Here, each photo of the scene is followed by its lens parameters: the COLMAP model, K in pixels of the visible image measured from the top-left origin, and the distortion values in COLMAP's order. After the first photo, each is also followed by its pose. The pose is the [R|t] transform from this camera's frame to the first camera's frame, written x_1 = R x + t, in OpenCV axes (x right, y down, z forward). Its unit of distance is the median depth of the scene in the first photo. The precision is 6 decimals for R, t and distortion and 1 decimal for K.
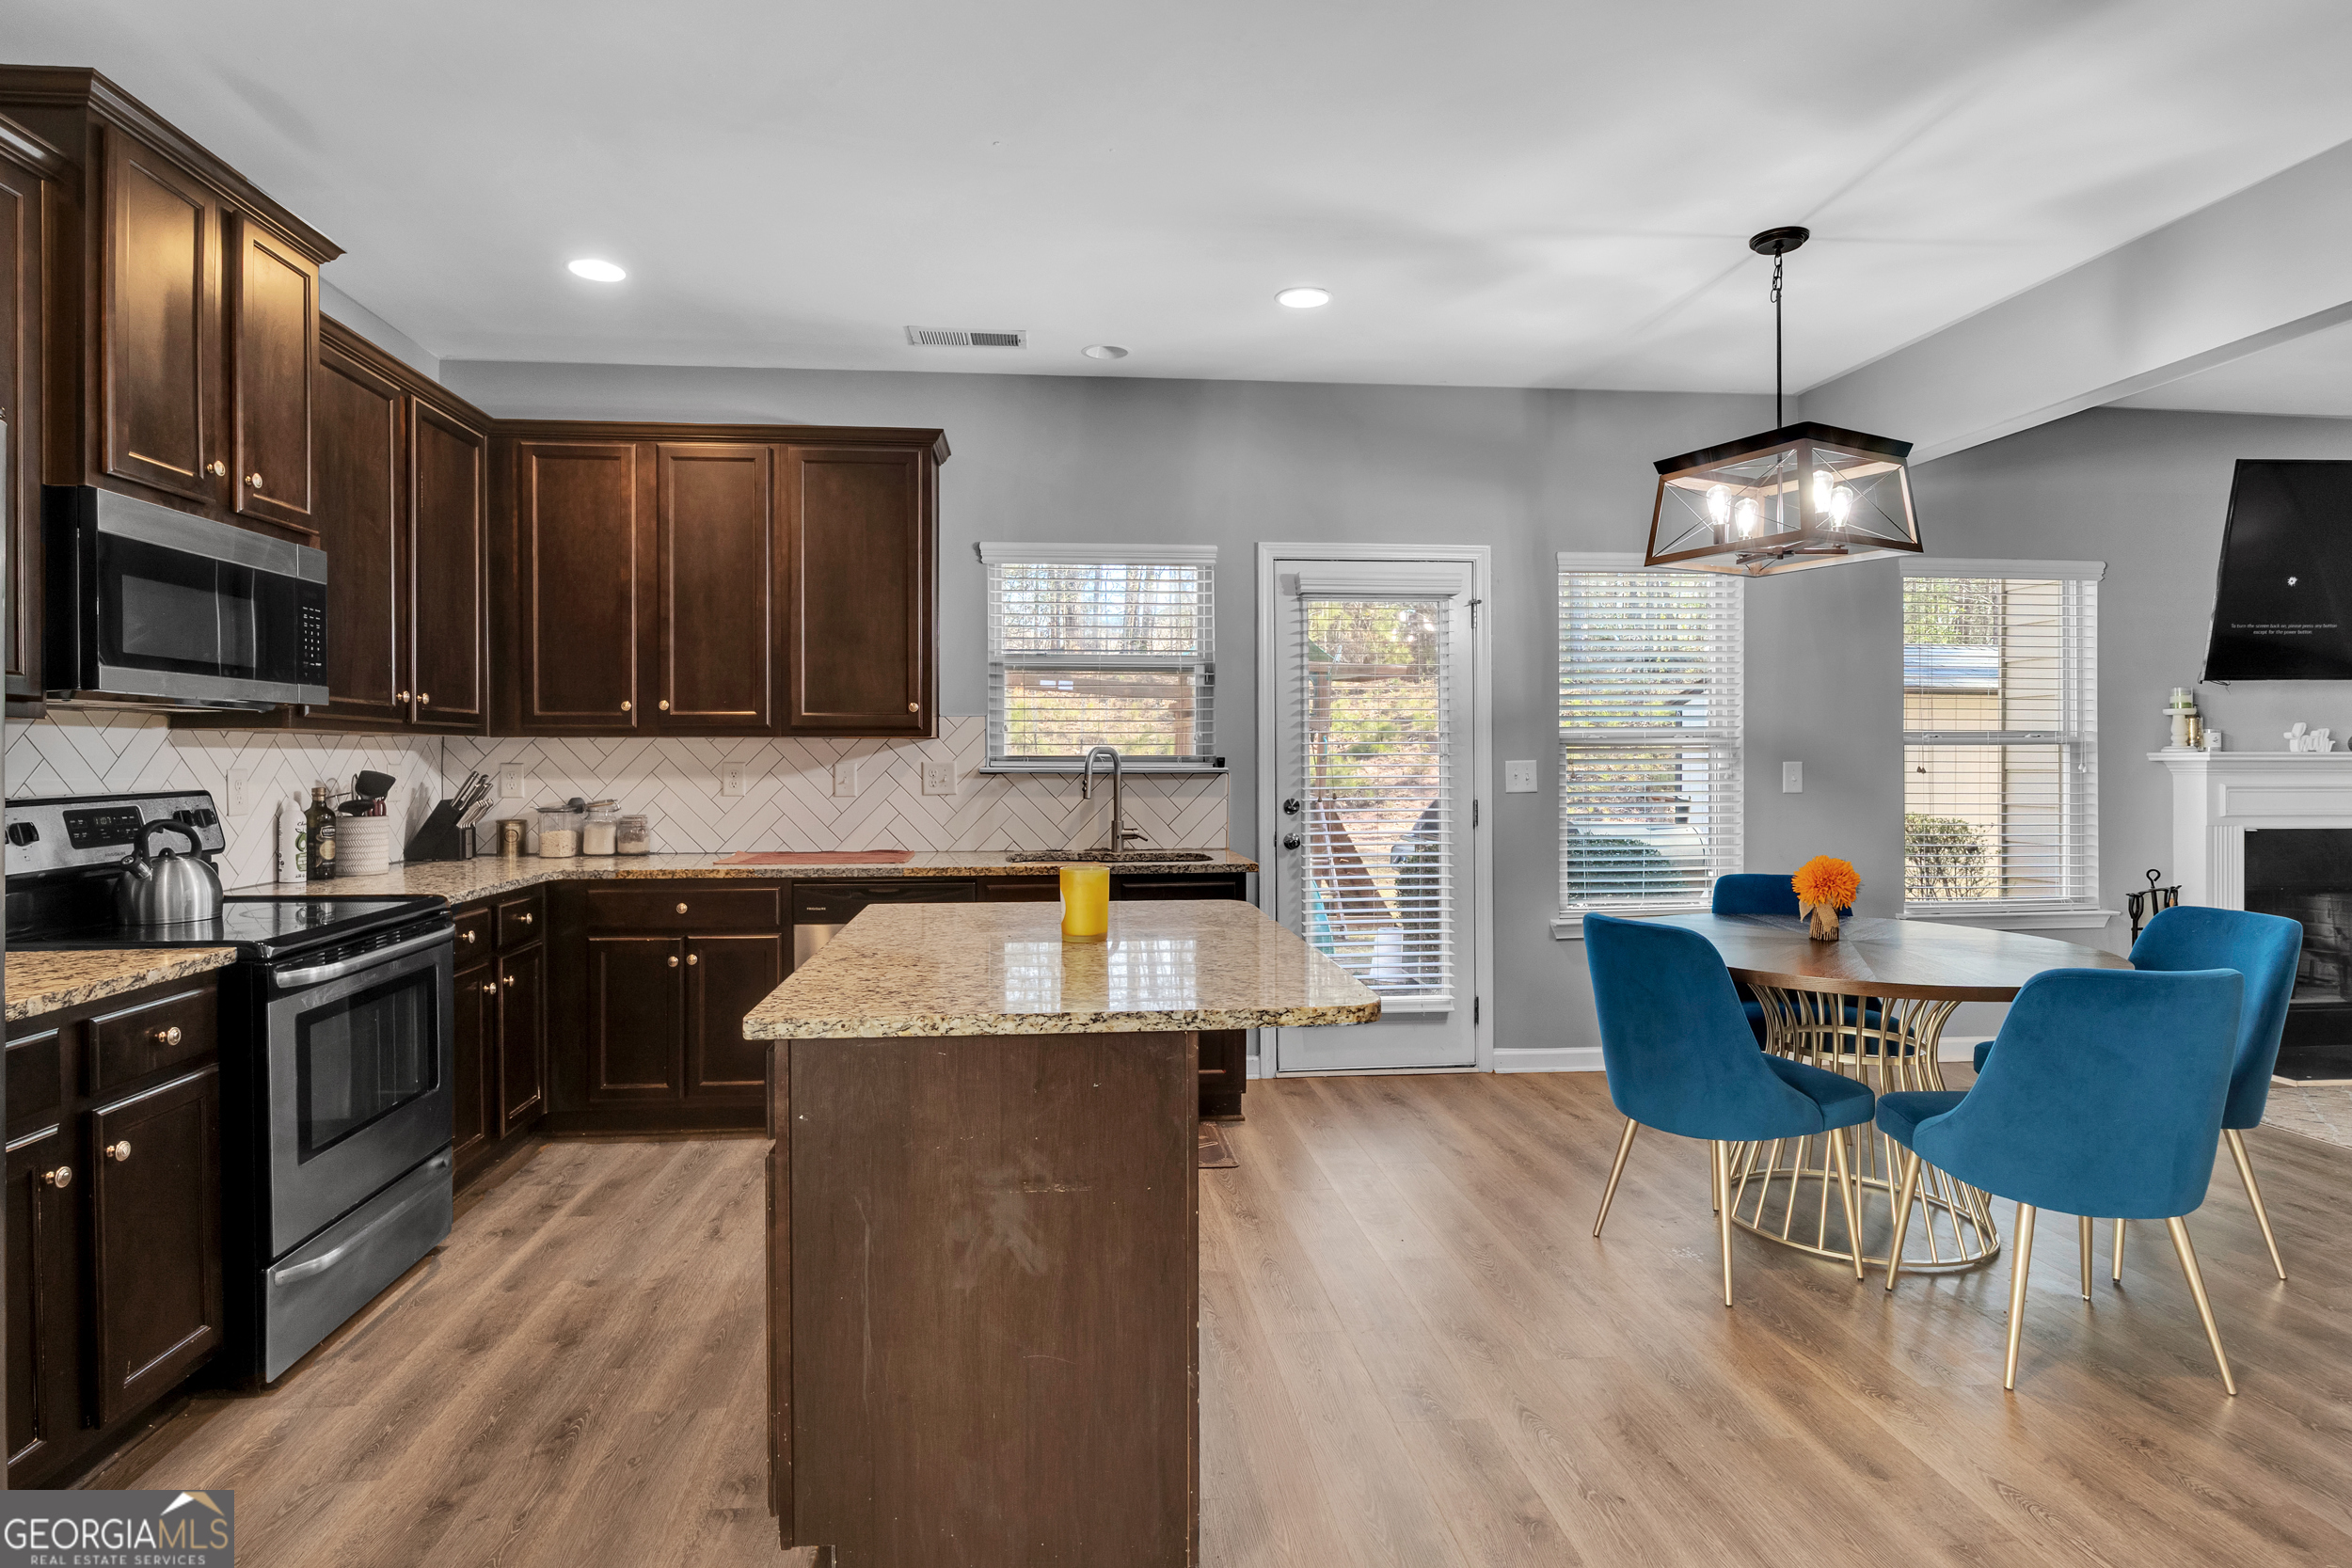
lens RADIAL K [[1201.2, 0, 1148.3], [0, 1201.2, 760.1], [0, 0, 1]] dist [-0.006561, -0.002344]
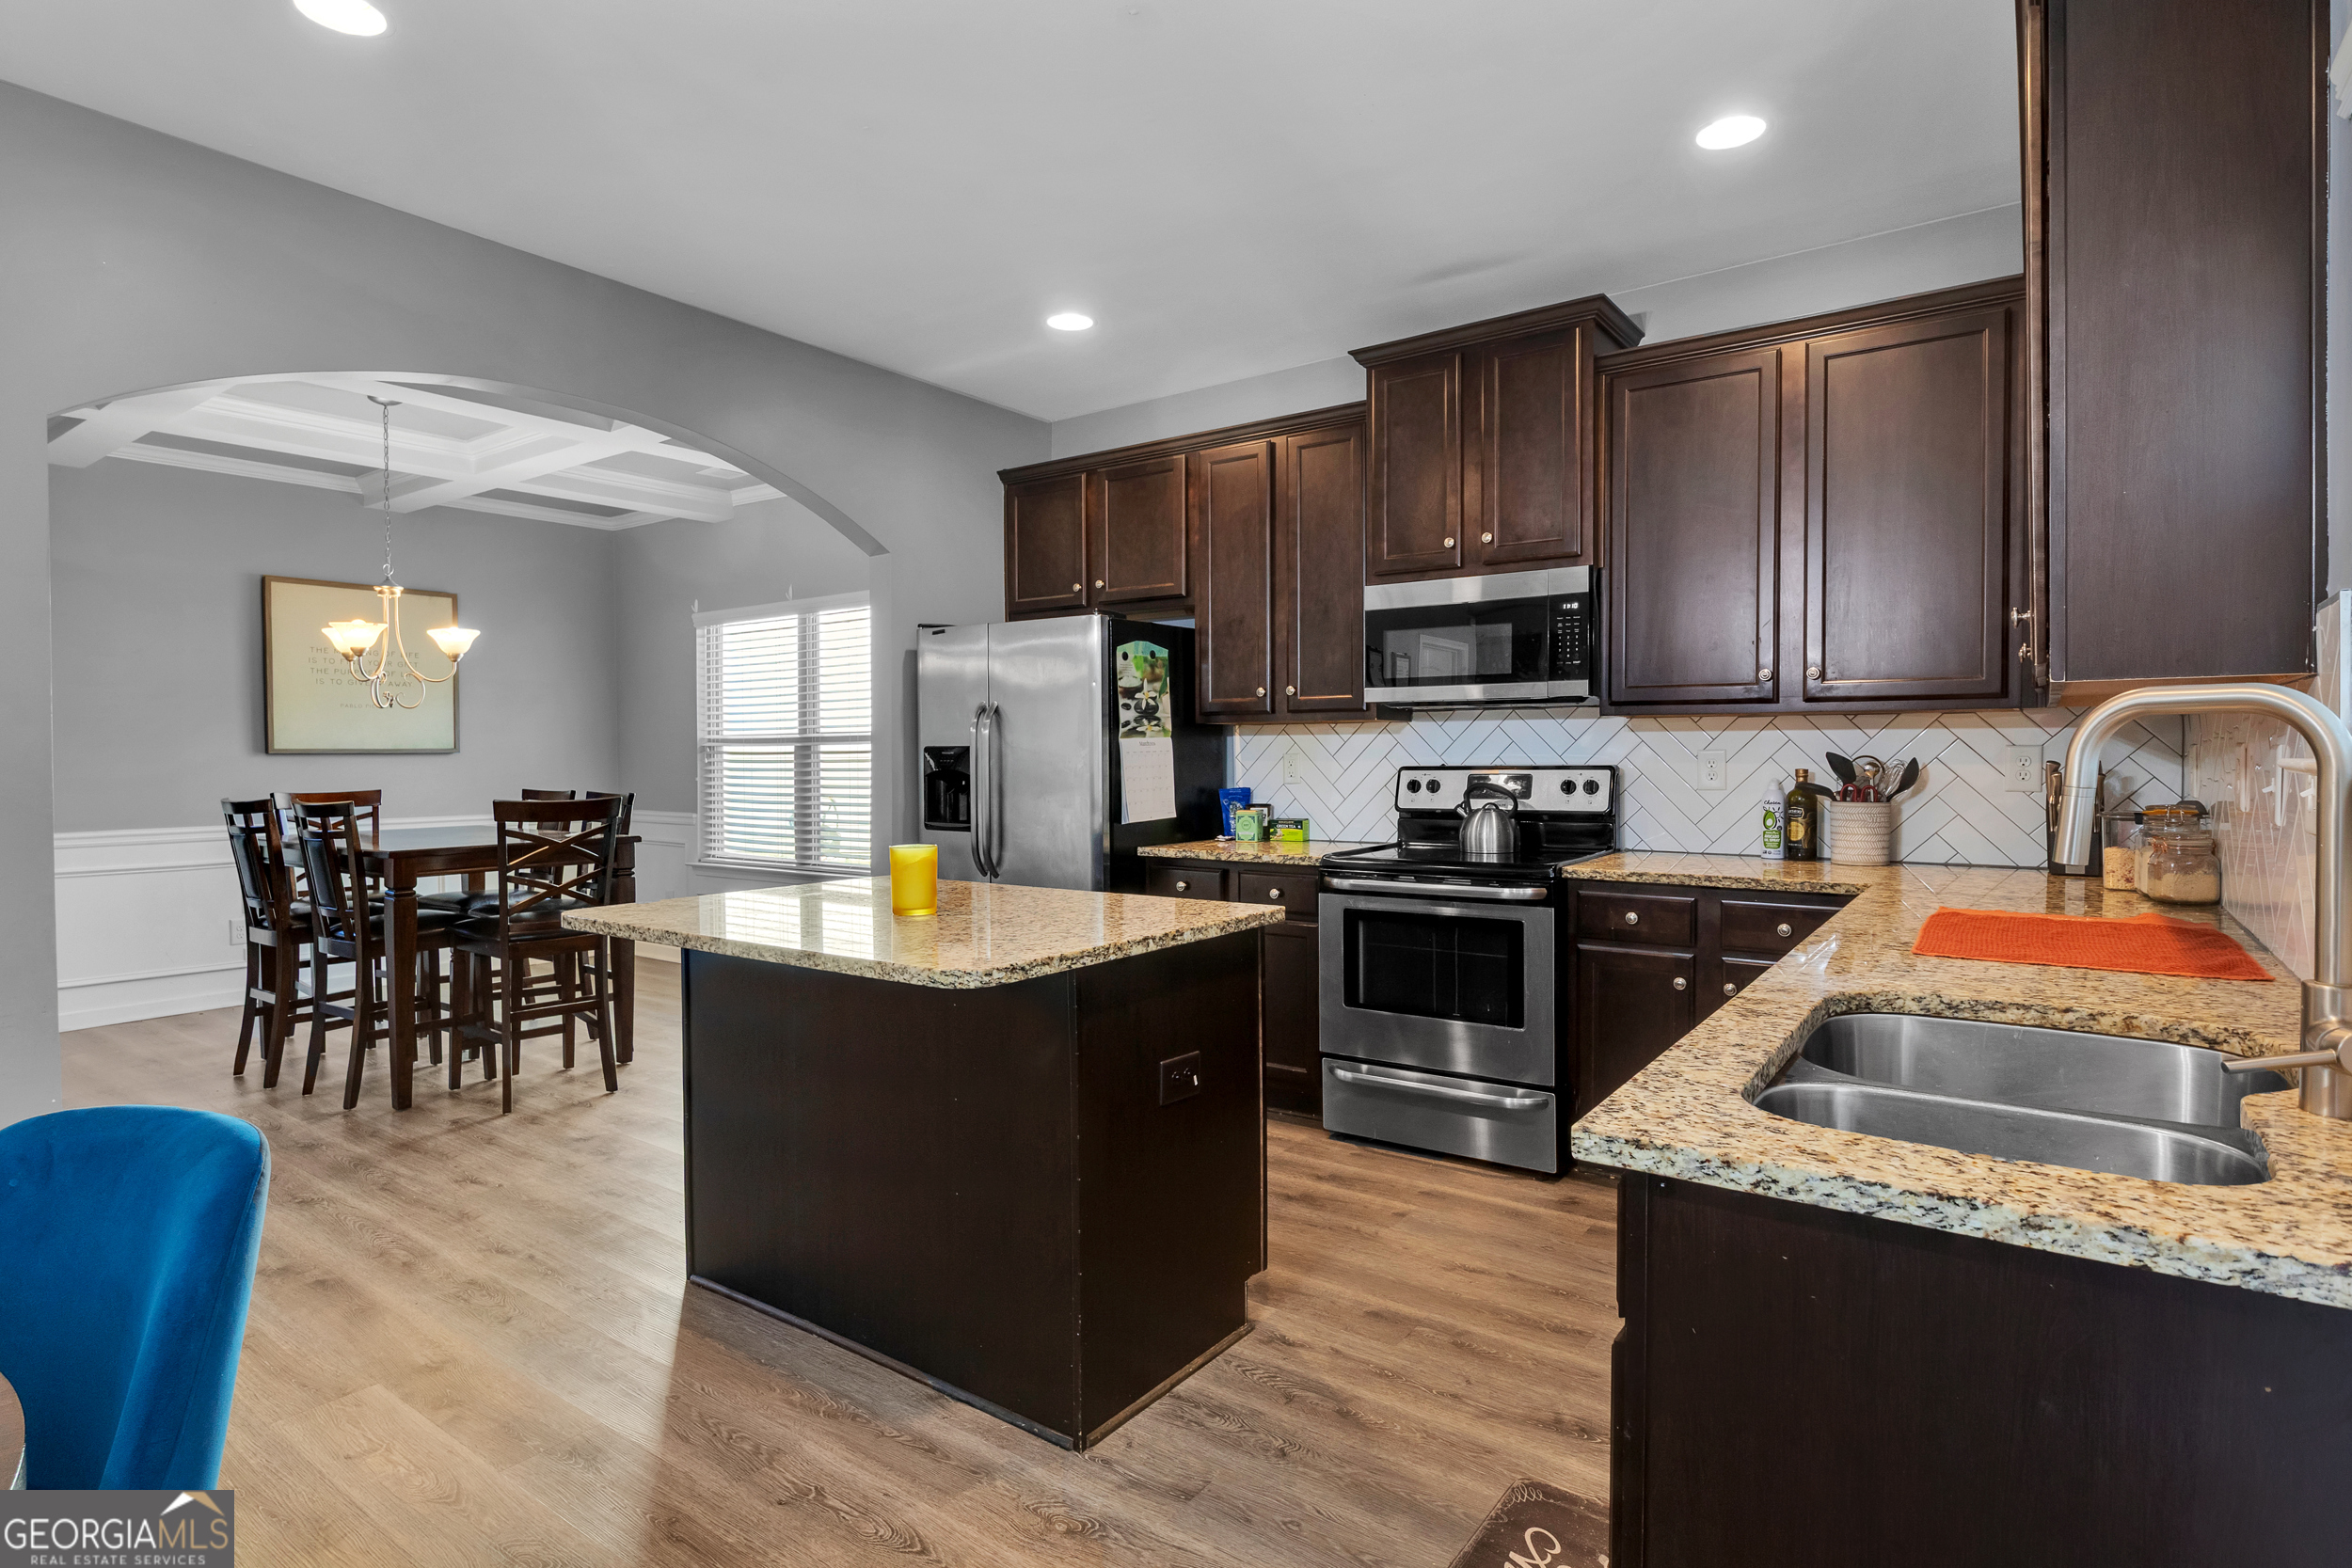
lens RADIAL K [[1201.2, 0, 1196.6], [0, 1201.2, 775.0], [0, 0, 1]] dist [-0.006561, -0.002344]
pose [[-0.655020, 0.016746, -0.755426, 0.332804], [0.002094, 0.999791, 0.020347, 0.006001], [0.755608, 0.011746, -0.654918, 1.078842]]
